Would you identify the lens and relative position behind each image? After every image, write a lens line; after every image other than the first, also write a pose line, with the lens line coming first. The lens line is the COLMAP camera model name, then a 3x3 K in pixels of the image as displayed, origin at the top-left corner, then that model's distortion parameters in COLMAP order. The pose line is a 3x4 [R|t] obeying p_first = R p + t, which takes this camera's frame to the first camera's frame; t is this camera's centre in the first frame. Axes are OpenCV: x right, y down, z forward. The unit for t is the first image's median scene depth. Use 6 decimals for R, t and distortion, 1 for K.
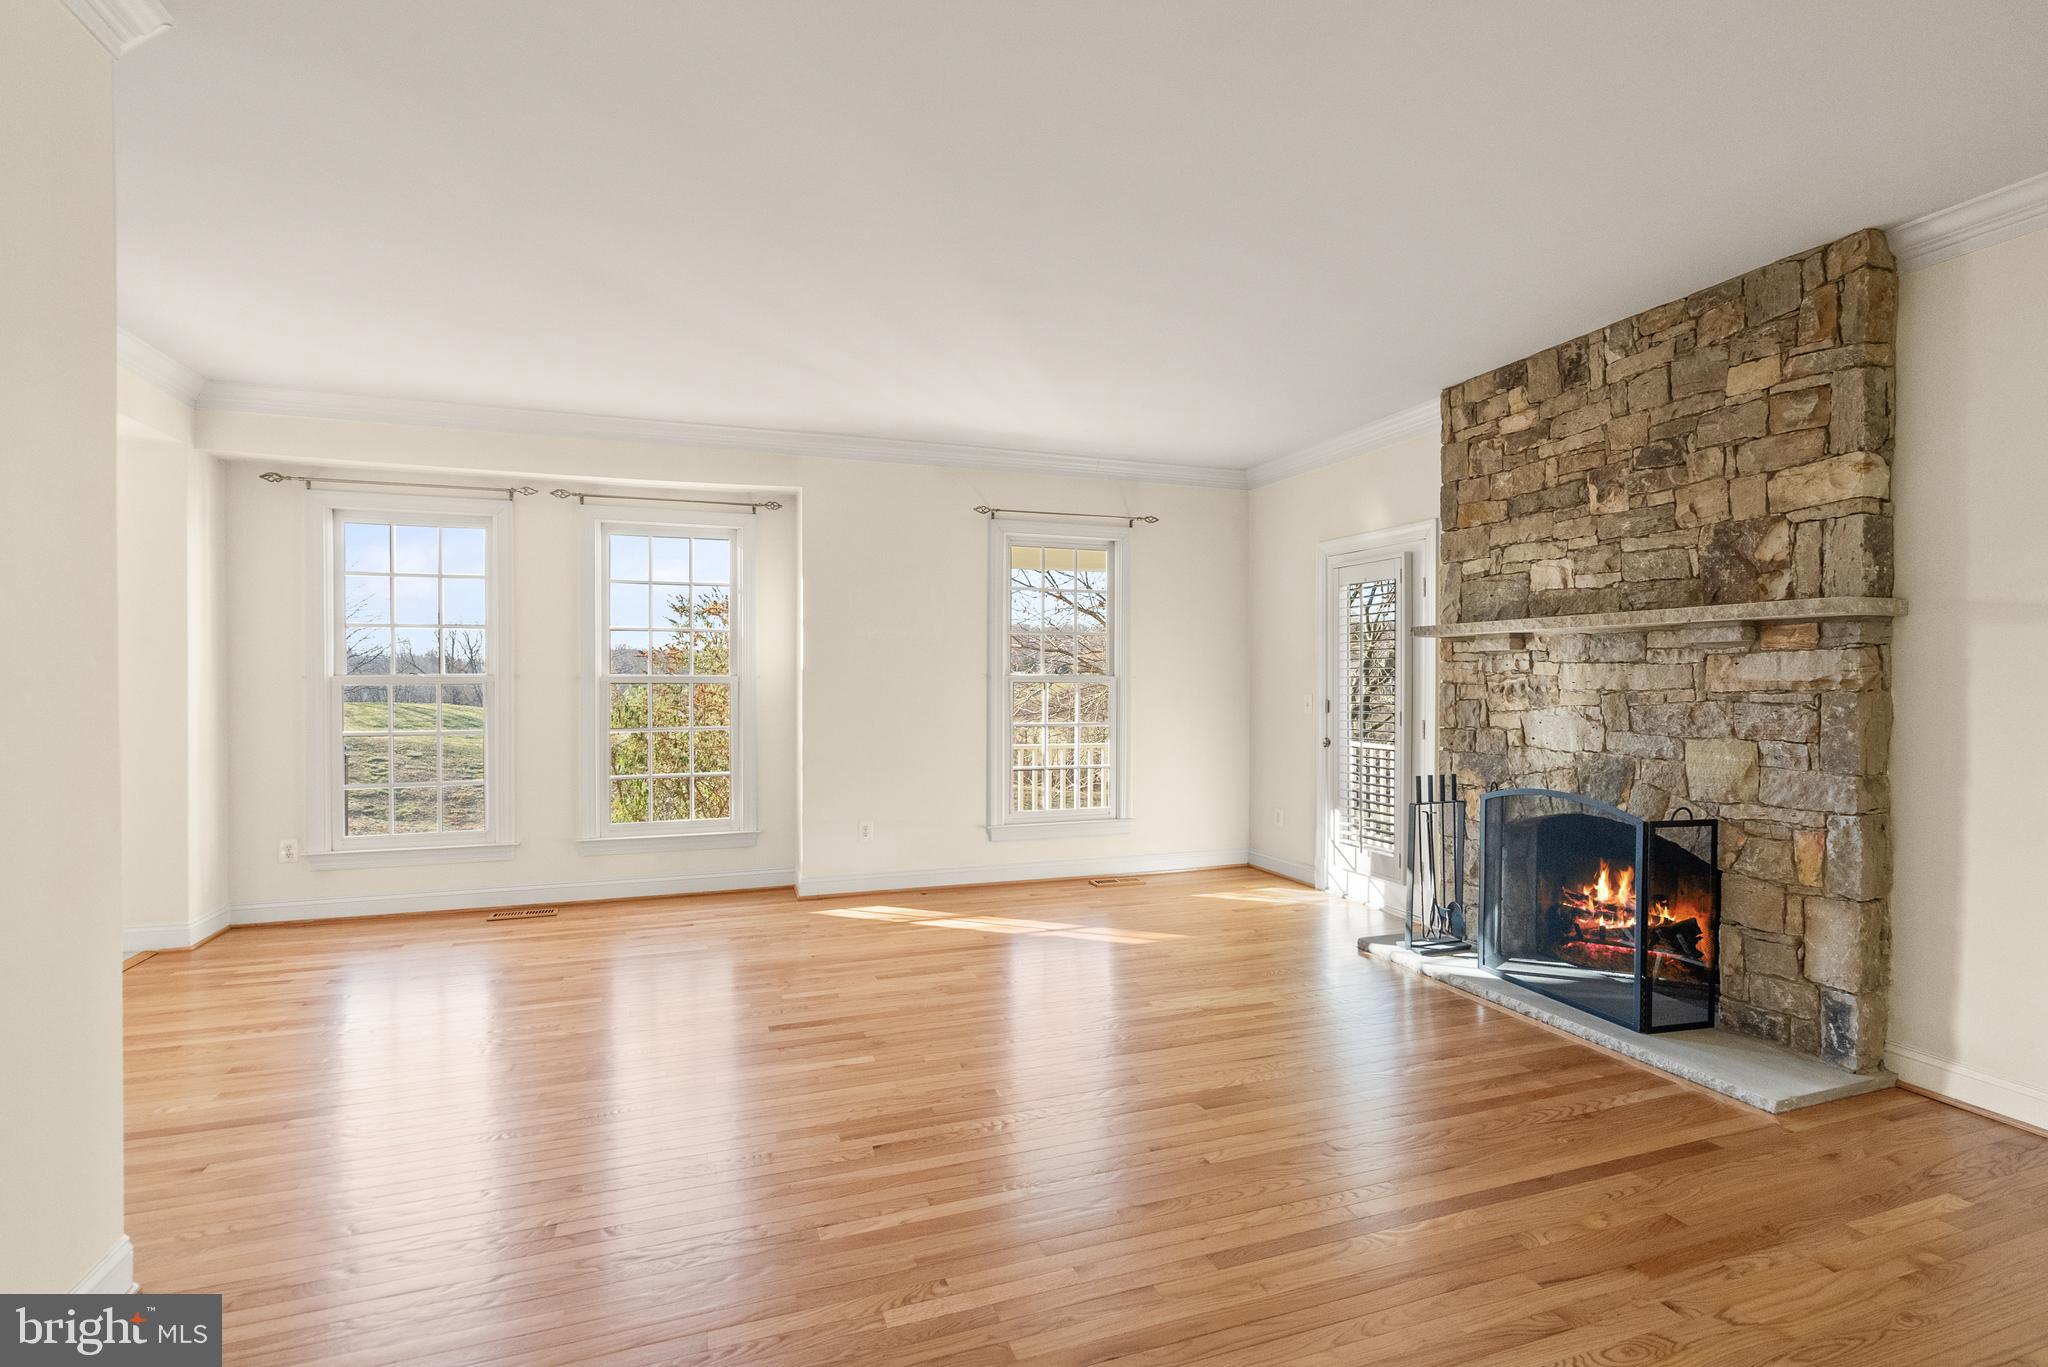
lens RADIAL K [[945.4, 0, 1012.0], [0, 945.4, 677.5], [0, 0, 1]] dist [-0.005280, 0.001215]
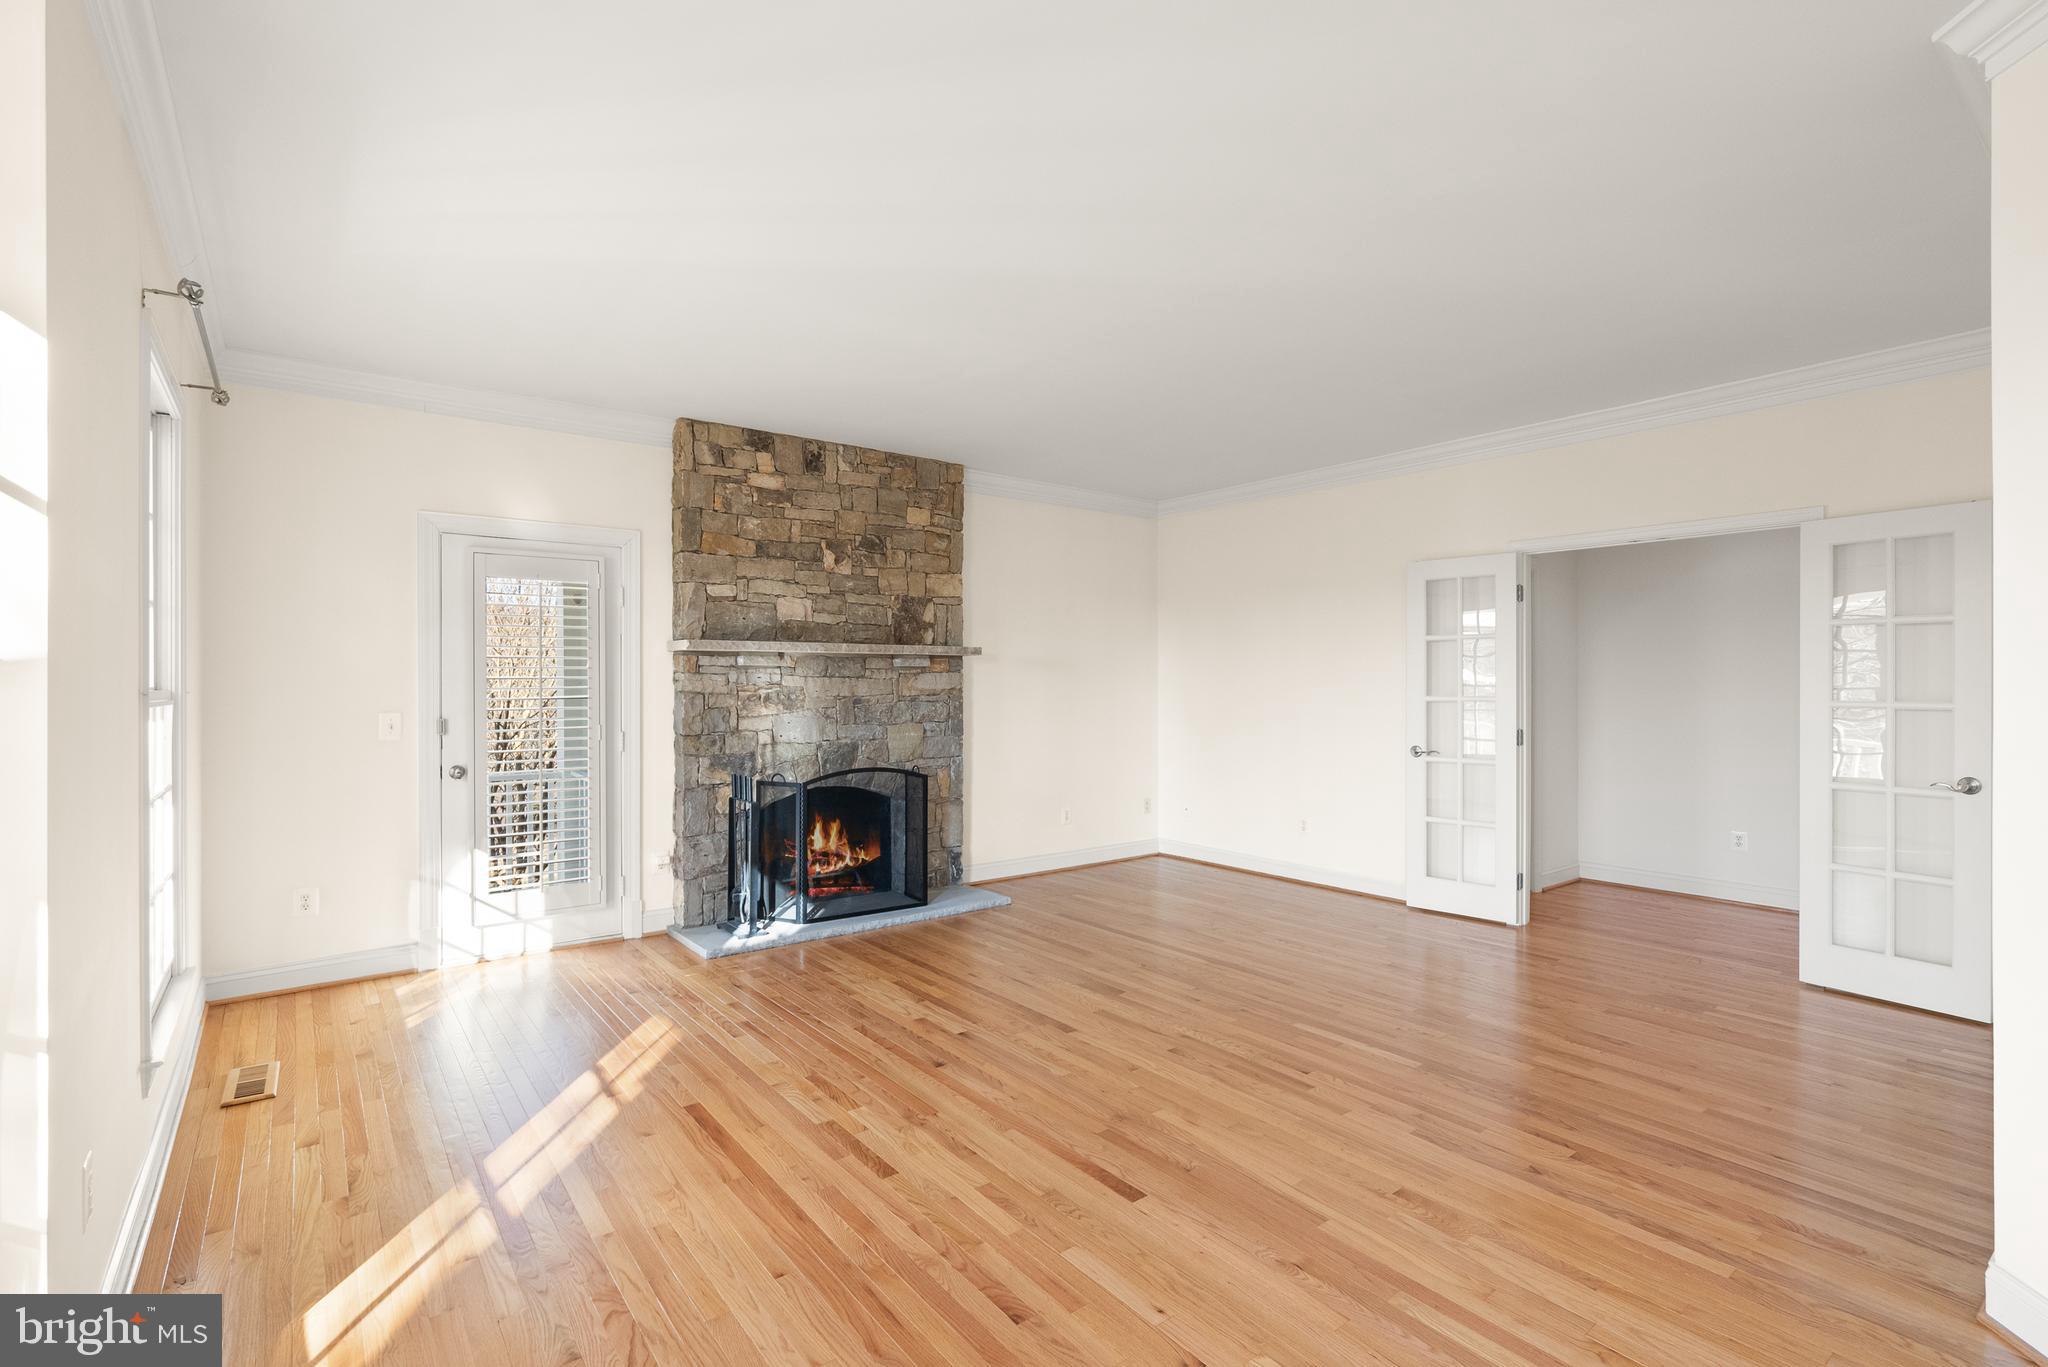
lens RADIAL K [[945.4, 0, 1021.4], [0, 945.4, 675.6], [0, 0, 1]] dist [-0.005280, 0.001215]
pose [[-0.328086, 0.010090, 0.944594, -0.827950], [0.003692, 0.999949, -0.009399, -0.003777], [-0.944641, 0.000404, -0.328106, 1.224710]]
